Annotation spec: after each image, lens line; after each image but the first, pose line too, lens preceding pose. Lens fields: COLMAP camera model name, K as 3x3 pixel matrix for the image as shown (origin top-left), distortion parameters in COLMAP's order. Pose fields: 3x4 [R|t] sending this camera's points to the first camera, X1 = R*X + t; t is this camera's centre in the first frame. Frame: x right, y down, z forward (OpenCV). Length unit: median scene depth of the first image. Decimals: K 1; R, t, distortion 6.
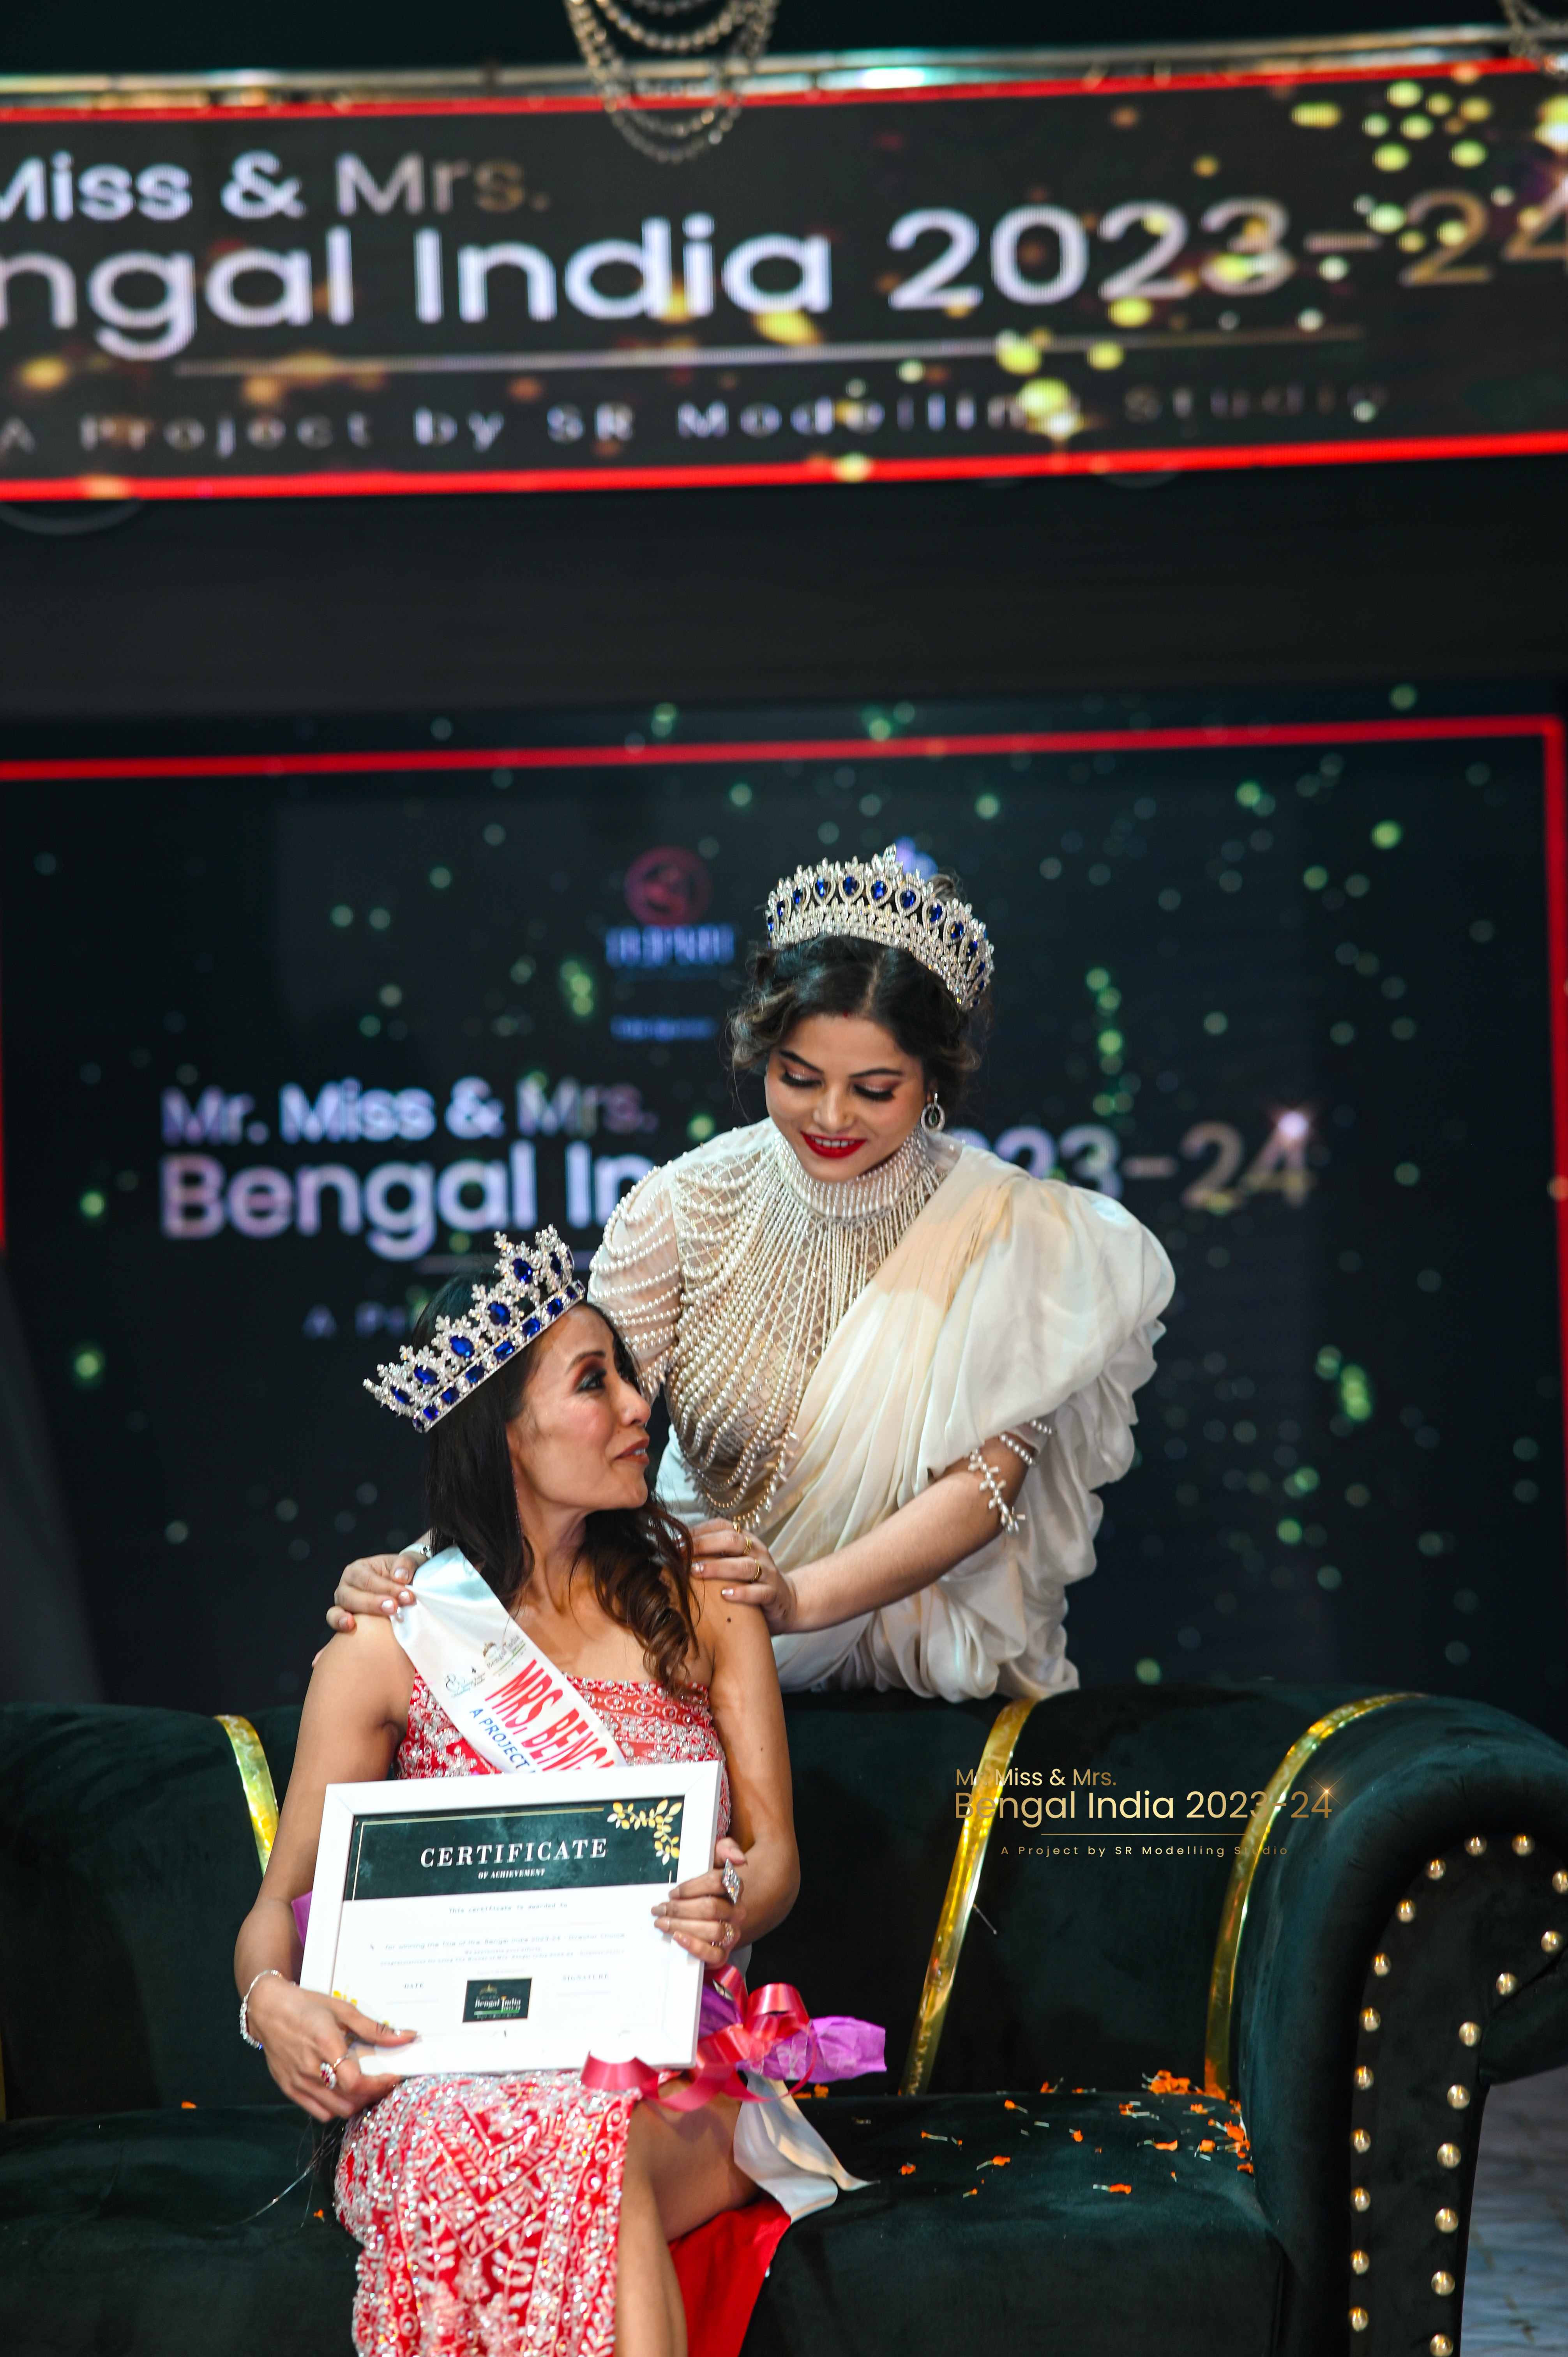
lens RADIAL K [[5209.6, 0, 779.4], [0, 5209.6, 1154.9], [0, 0, 1]] dist [0.320890, 0.000000]
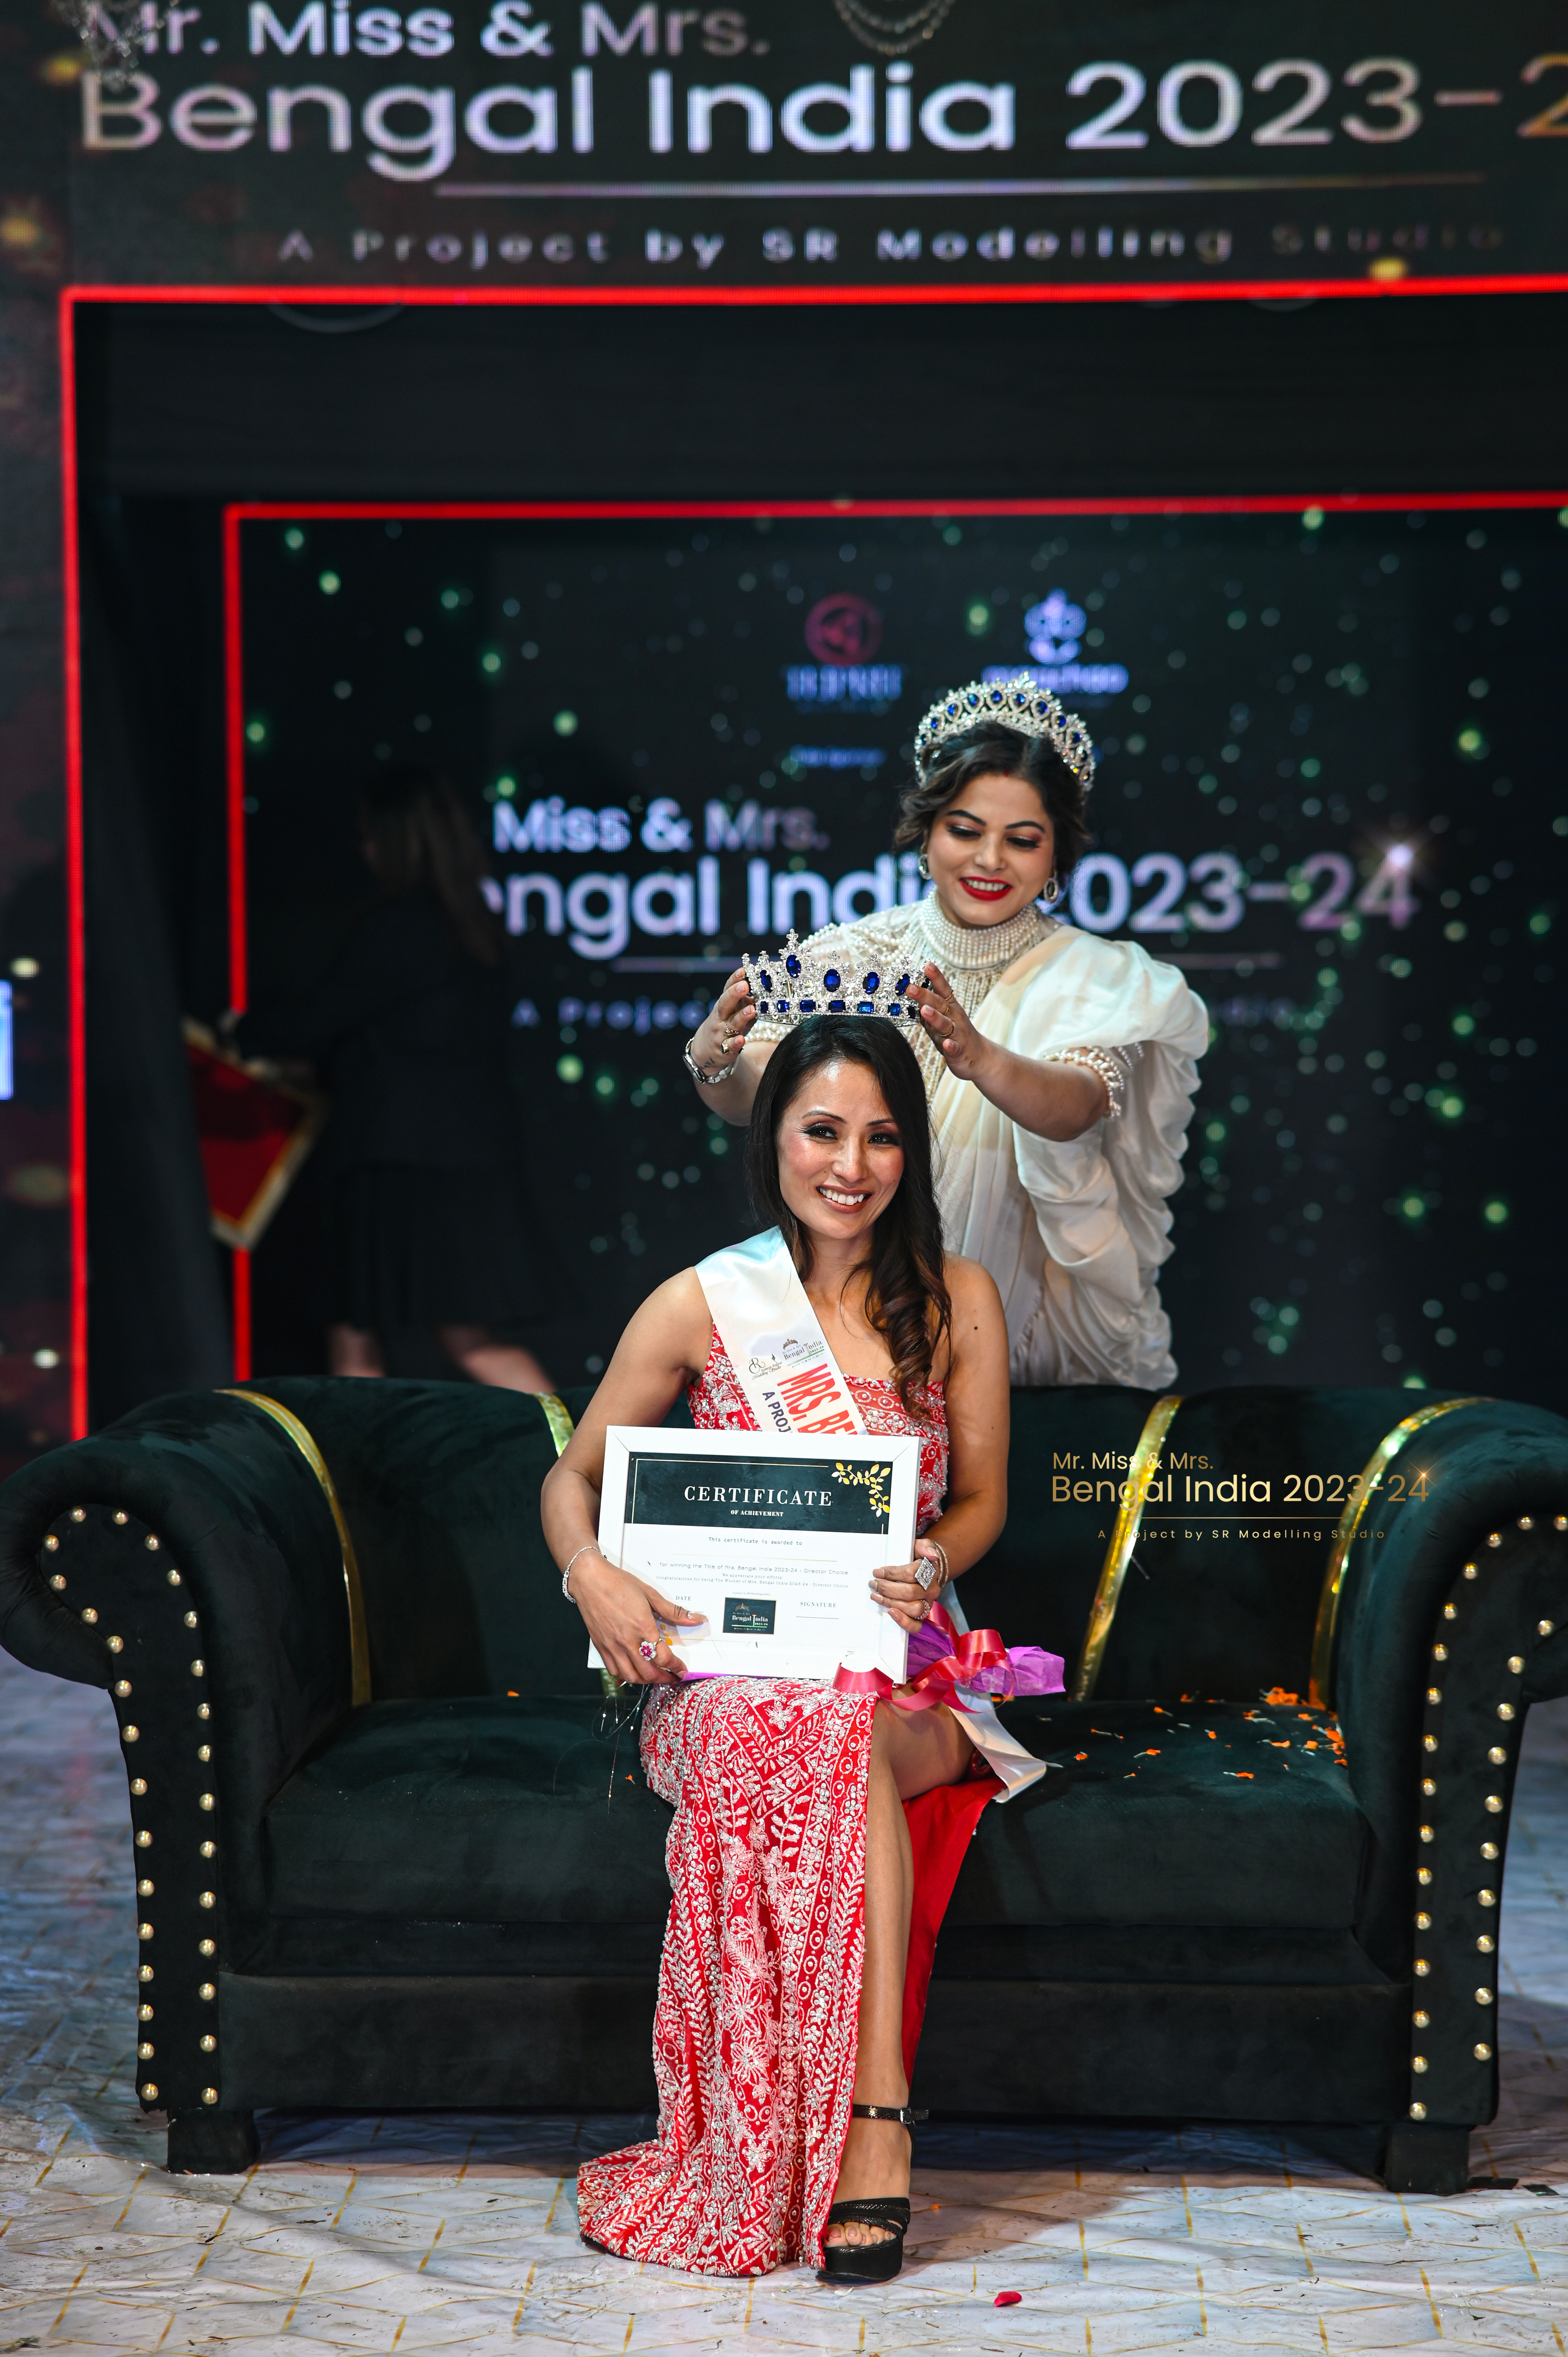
lens RADIAL K [[5209.6, 0, 830.6], [0, 5209.6, 1106.6], [0, 0, 1]] dist [0.320890, 0.000000]
pose [[0.999729, 0.021800, -0.008136, -0.016162], [-0.021242, 0.997767, 0.063321, -0.025799], [0.009498, -0.063131, 0.997960, -0.149690]]
